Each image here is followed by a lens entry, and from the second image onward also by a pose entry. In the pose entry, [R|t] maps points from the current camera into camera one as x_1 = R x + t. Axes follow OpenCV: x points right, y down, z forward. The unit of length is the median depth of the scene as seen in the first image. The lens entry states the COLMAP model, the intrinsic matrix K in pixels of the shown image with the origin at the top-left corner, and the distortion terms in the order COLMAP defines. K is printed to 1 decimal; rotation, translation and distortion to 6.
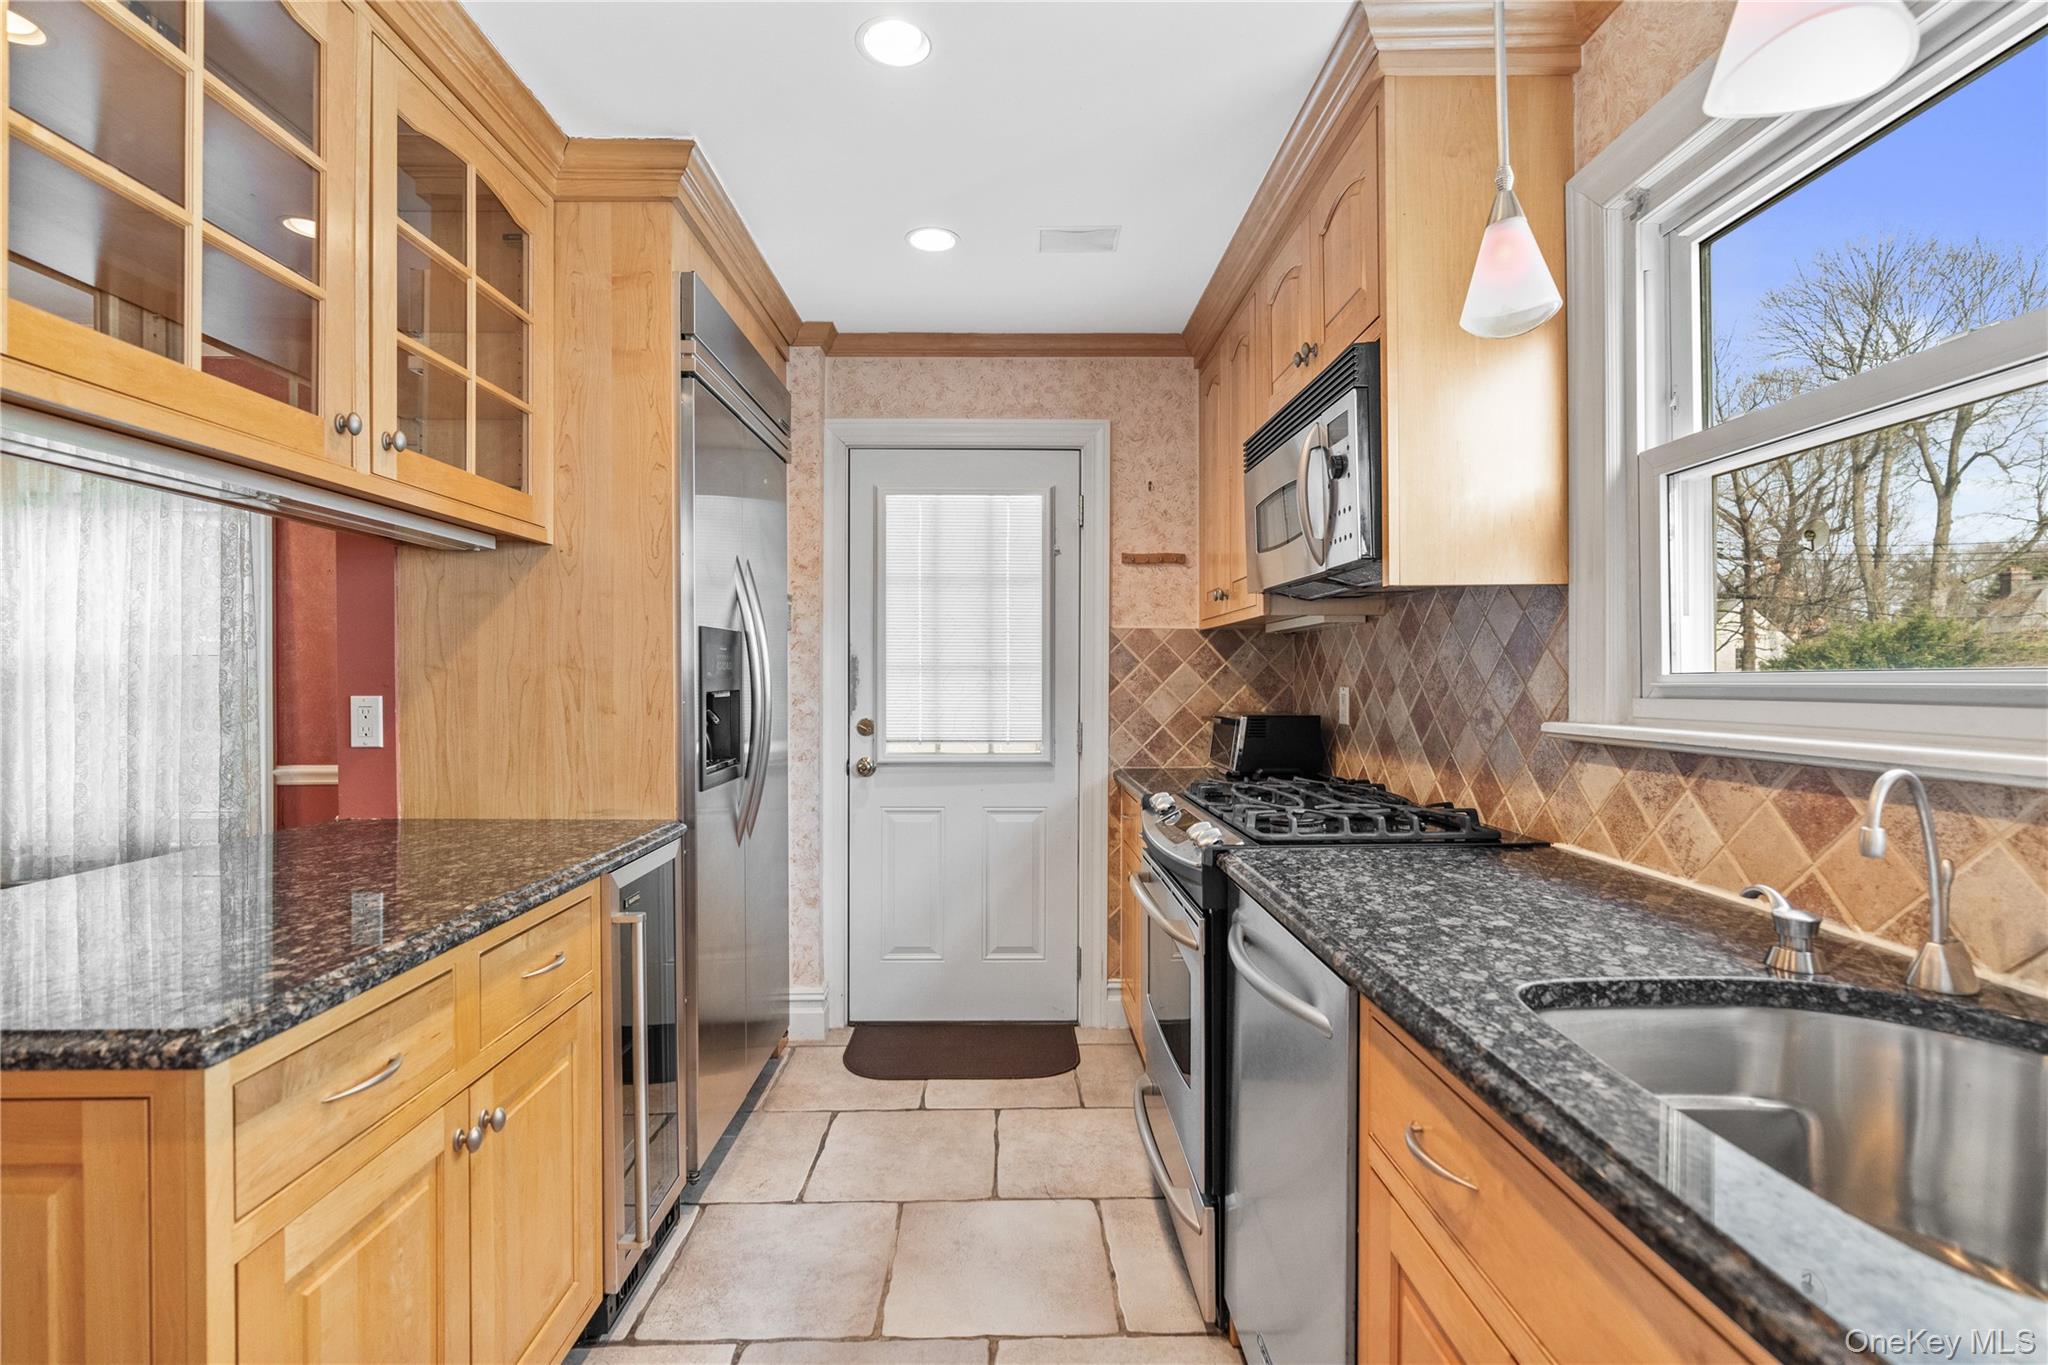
lens RADIAL K [[934.6, 0, 1024.5], [0, 934.6, 684.5], [0, 0, 1]] dist [-0.014753, 0.005131]
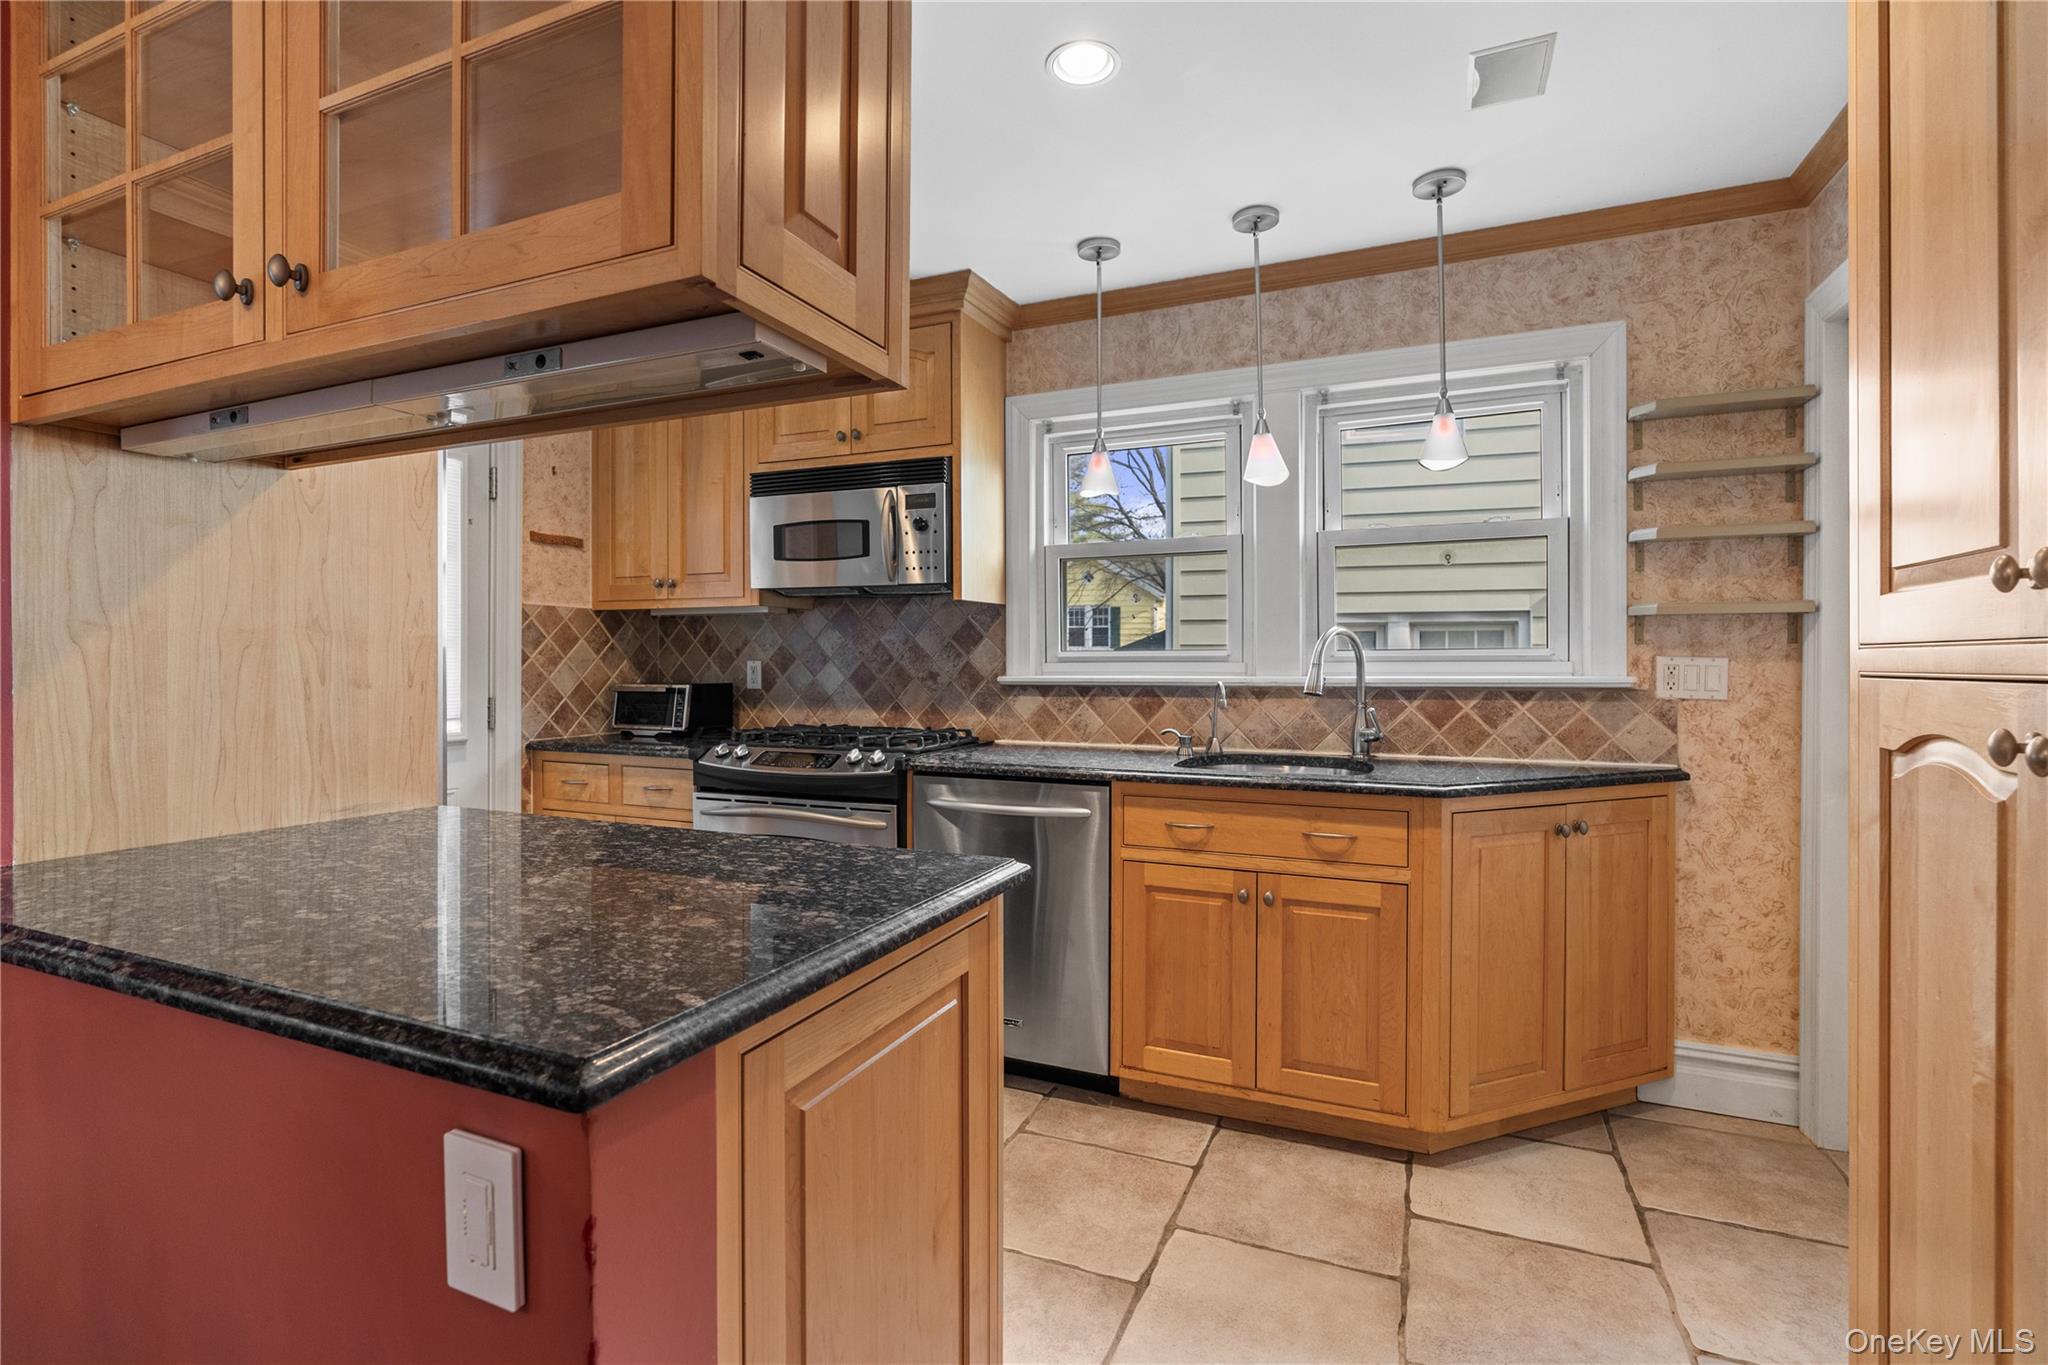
lens RADIAL K [[934.6, 0, 1021.5], [0, 934.6, 666.1], [0, 0, 1]] dist [-0.014753, 0.005131]
pose [[0.416465, -0.003359, 0.909146, -0.941898], [0.004946, 0.999987, 0.001428, 0.013742], [-0.909138, 0.003902, 0.416476, 0.131759]]
